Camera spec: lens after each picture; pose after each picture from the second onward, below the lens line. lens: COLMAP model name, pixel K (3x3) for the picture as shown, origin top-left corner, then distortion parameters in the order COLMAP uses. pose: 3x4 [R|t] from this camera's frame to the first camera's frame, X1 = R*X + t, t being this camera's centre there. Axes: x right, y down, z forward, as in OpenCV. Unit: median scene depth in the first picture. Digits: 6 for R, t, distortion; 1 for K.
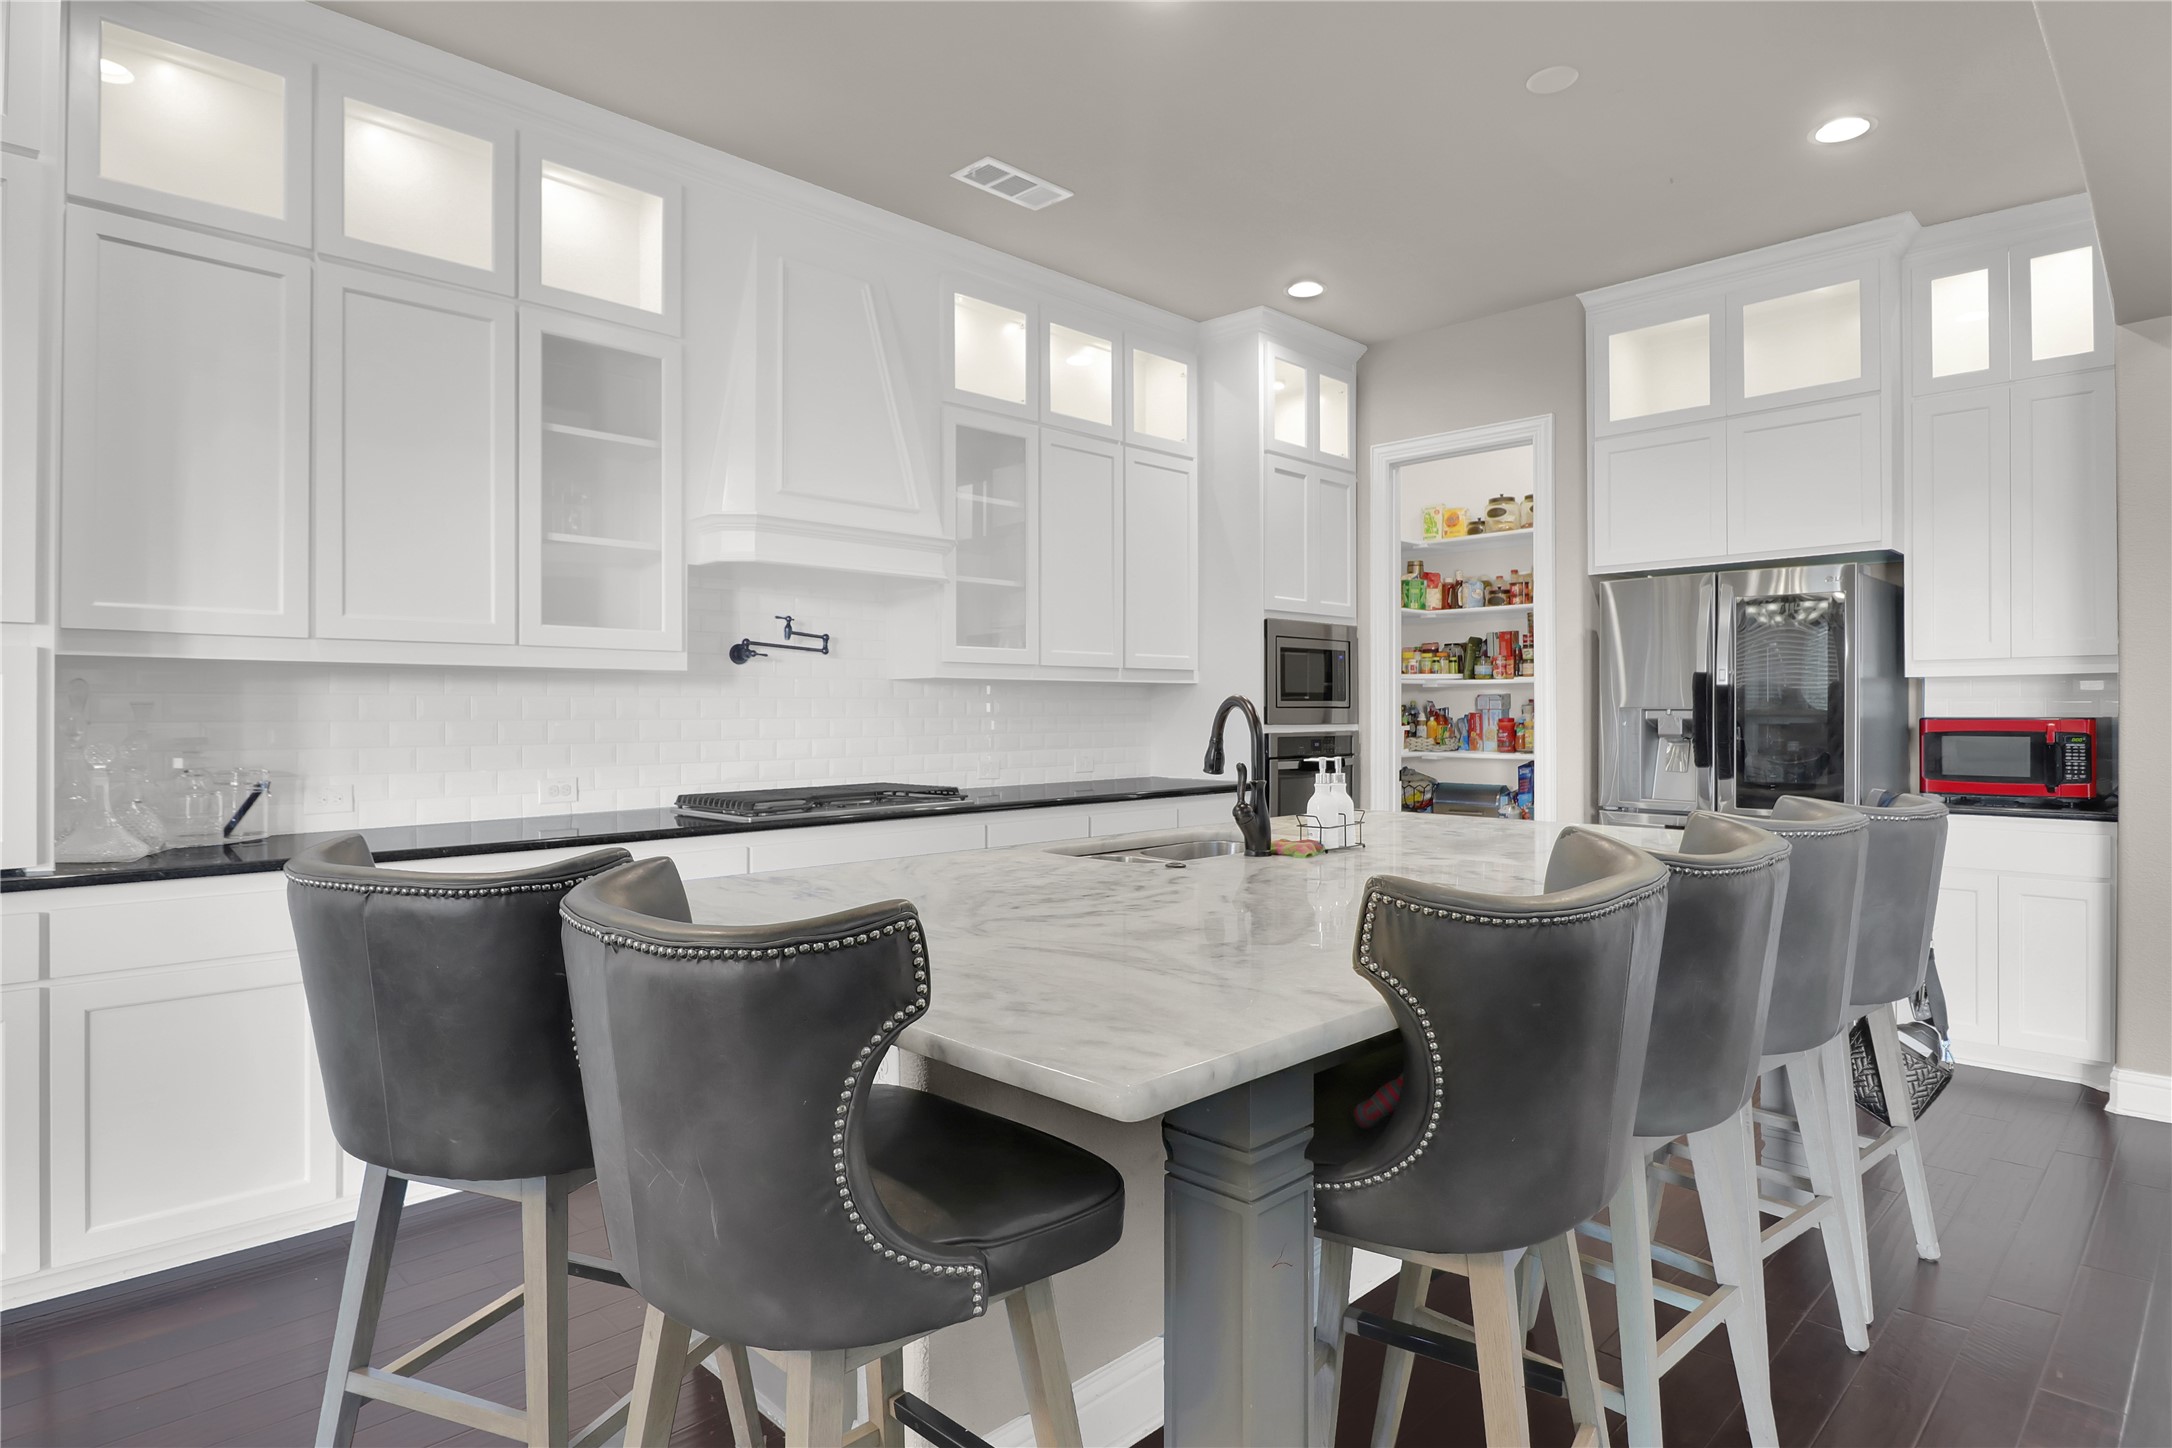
lens RADIAL K [[1195.9, 0, 1072.6], [0, 1195.9, 707.3], [0, 0, 1]] dist [-0.000083, -0.009250]
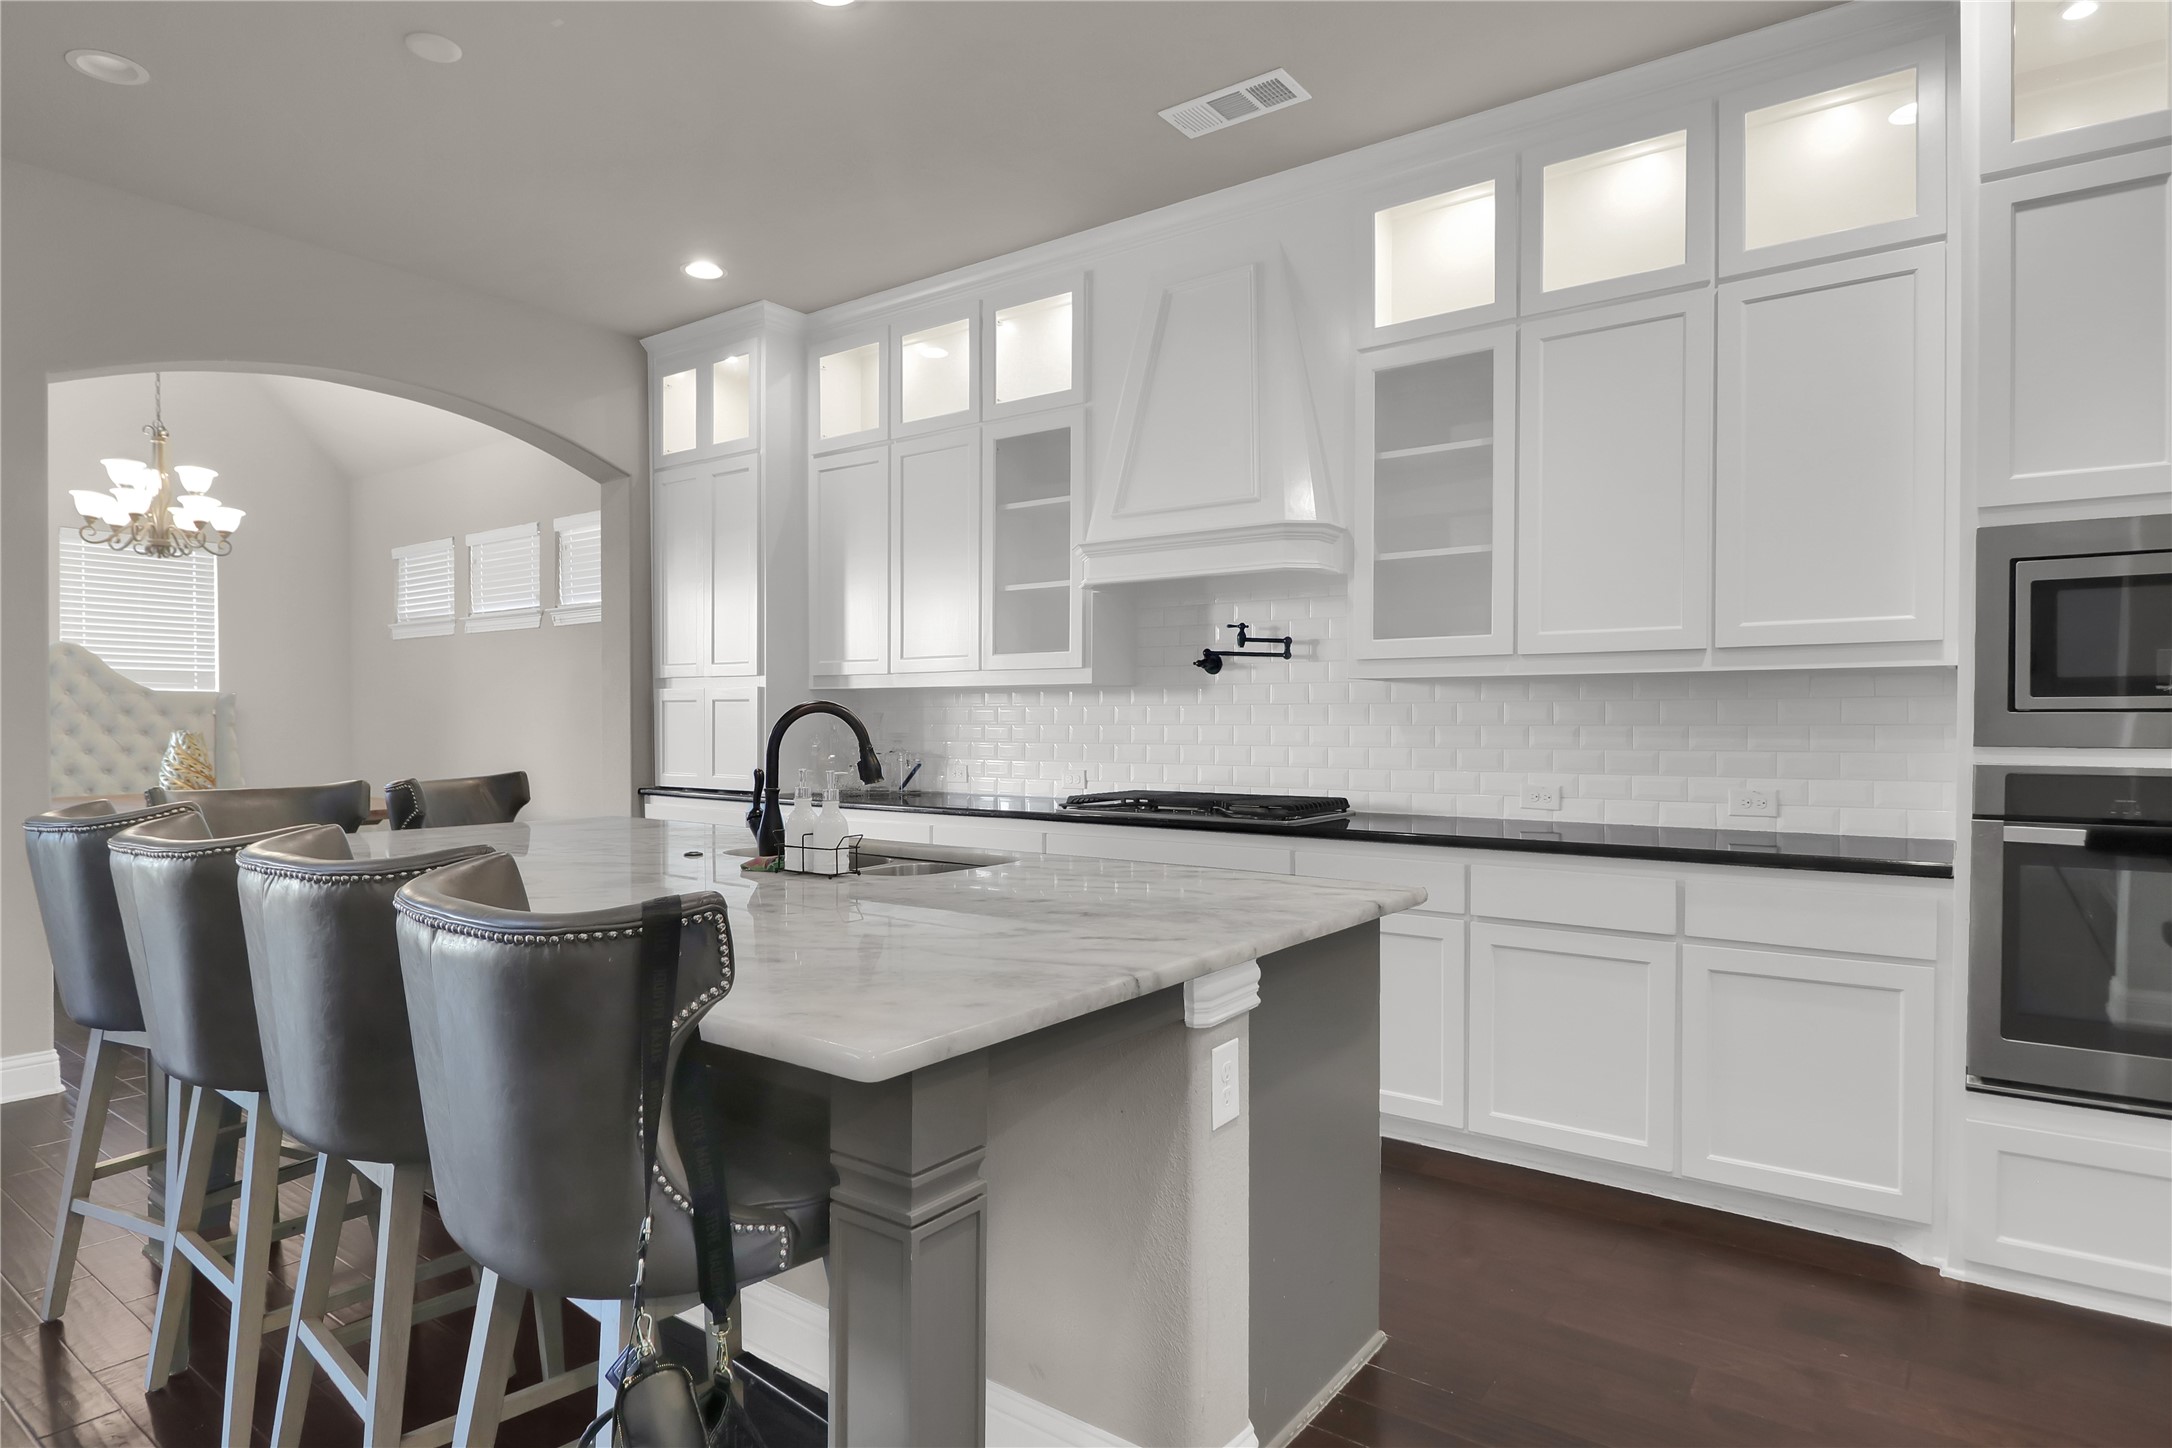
lens RADIAL K [[1195.9, 0, 1068.7], [0, 1195.9, 743.0], [0, 0, 1]] dist [-0.000083, -0.009250]
pose [[0.138040, 0.022473, -0.990172, 0.701194], [0.003271, 0.999727, 0.023146, 0.000723], [0.990421, -0.006434, 0.137929, 0.674682]]
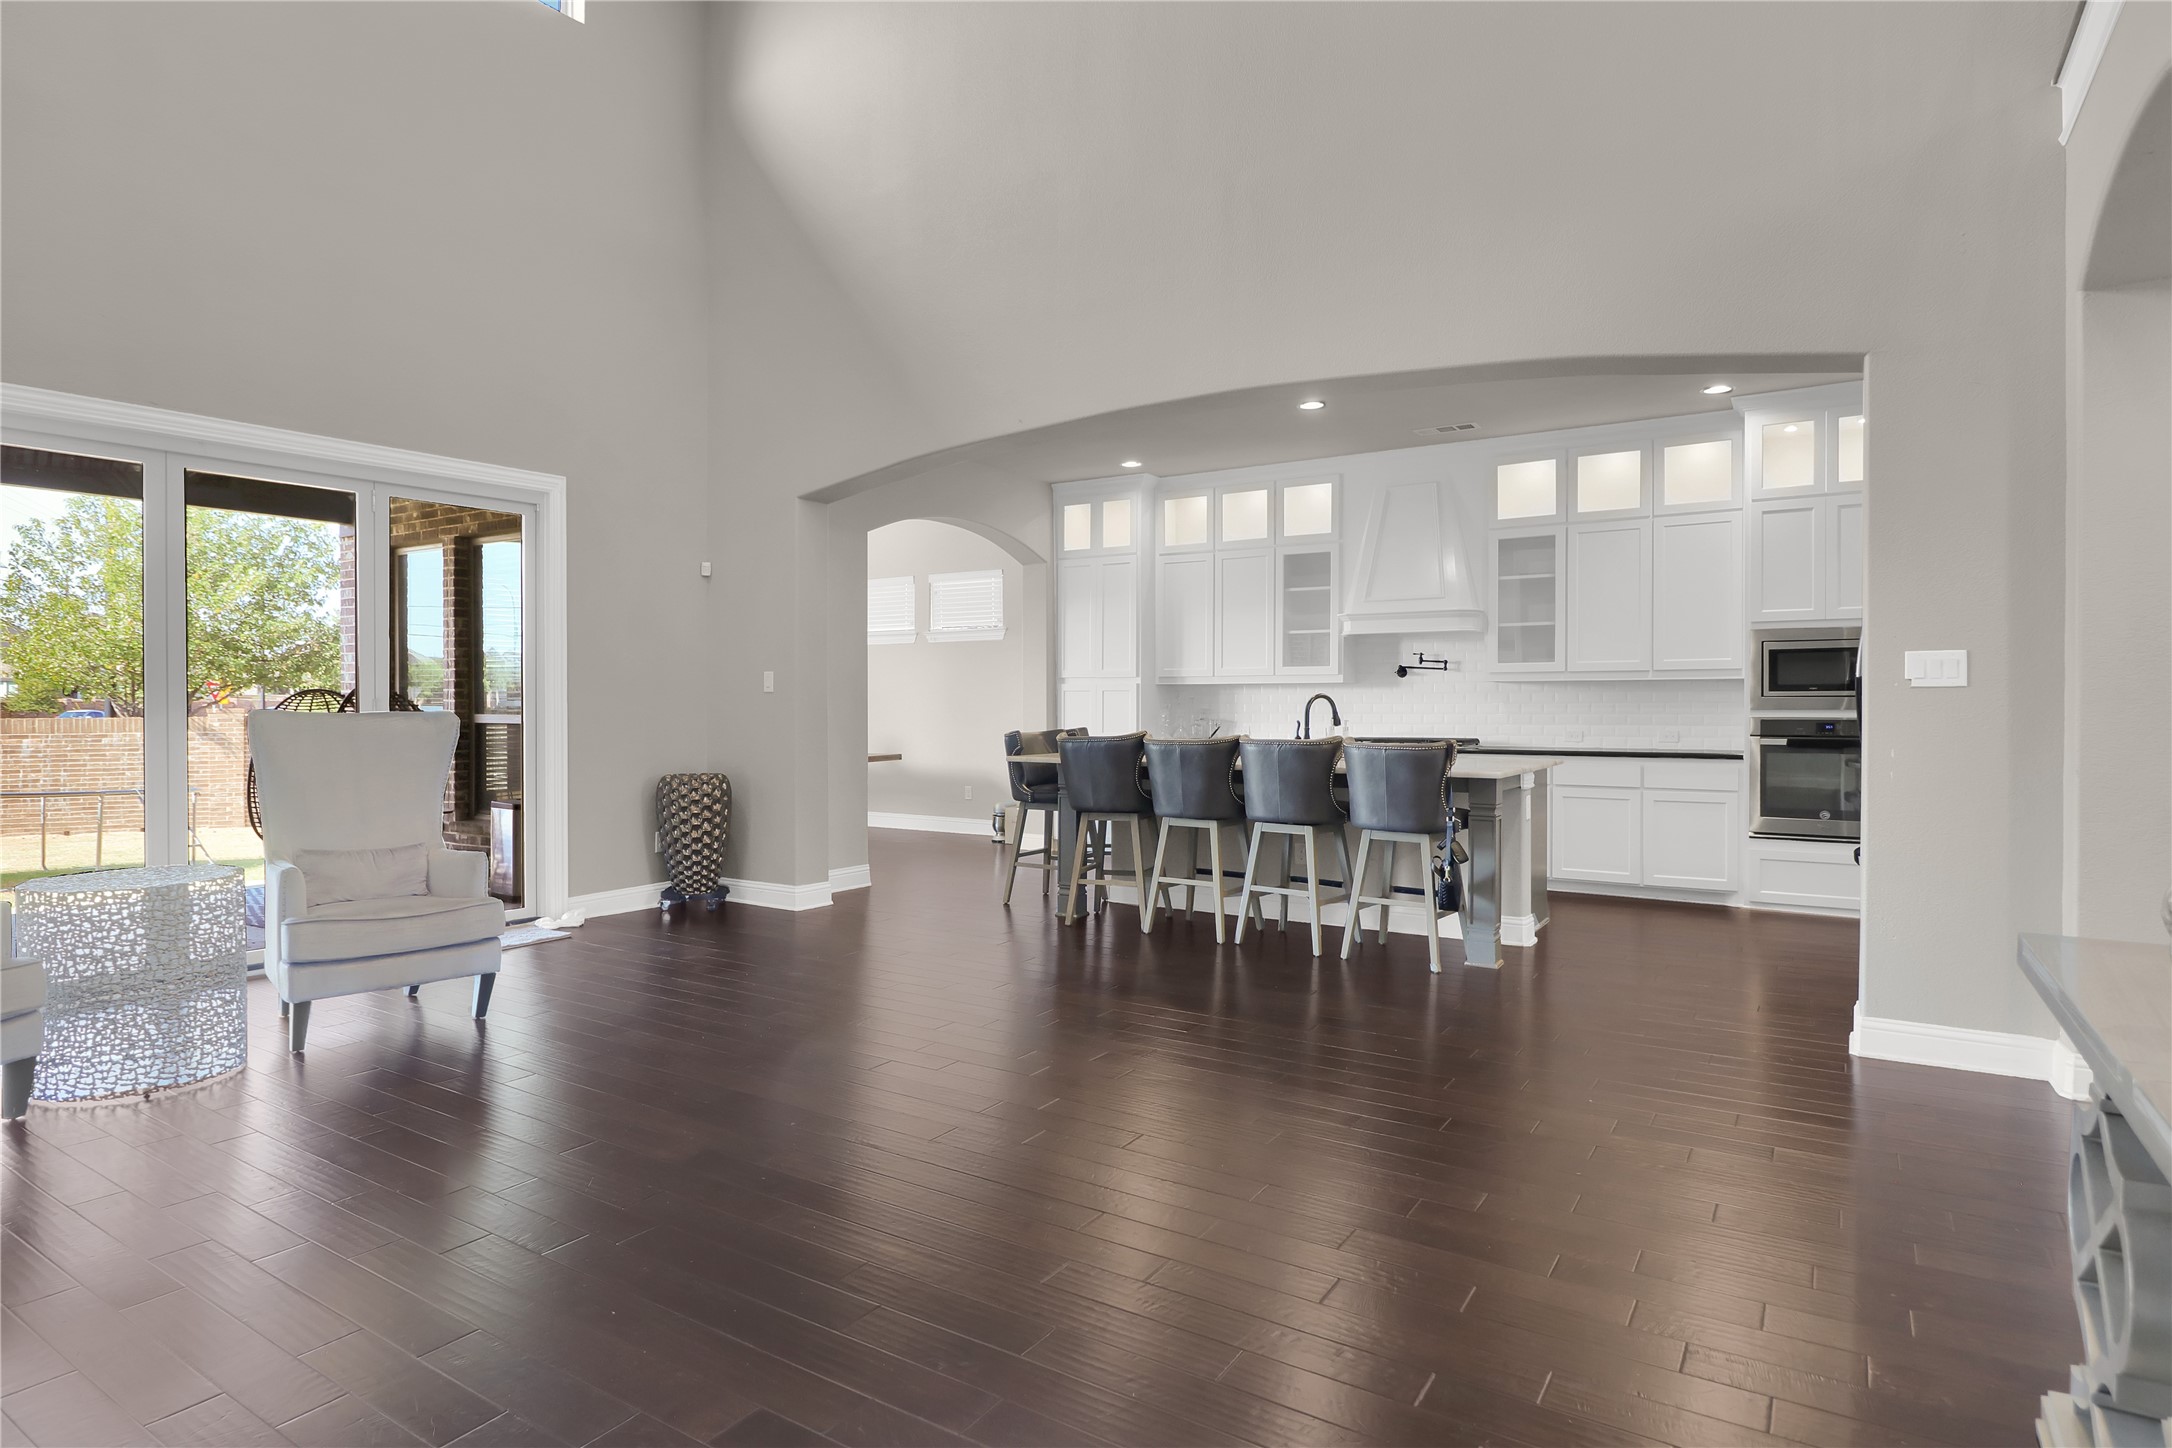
lens RADIAL K [[1195.9, 0, 1072.4], [0, 1195.9, 721.2], [0, 0, 1]] dist [-0.000083, -0.009250]
pose [[0.213327, 0.017219, -0.976829, 1.525997], [0.004989, 0.999812, 0.018714, -0.001195], [0.976968, -0.008865, 0.213201, -0.009585]]
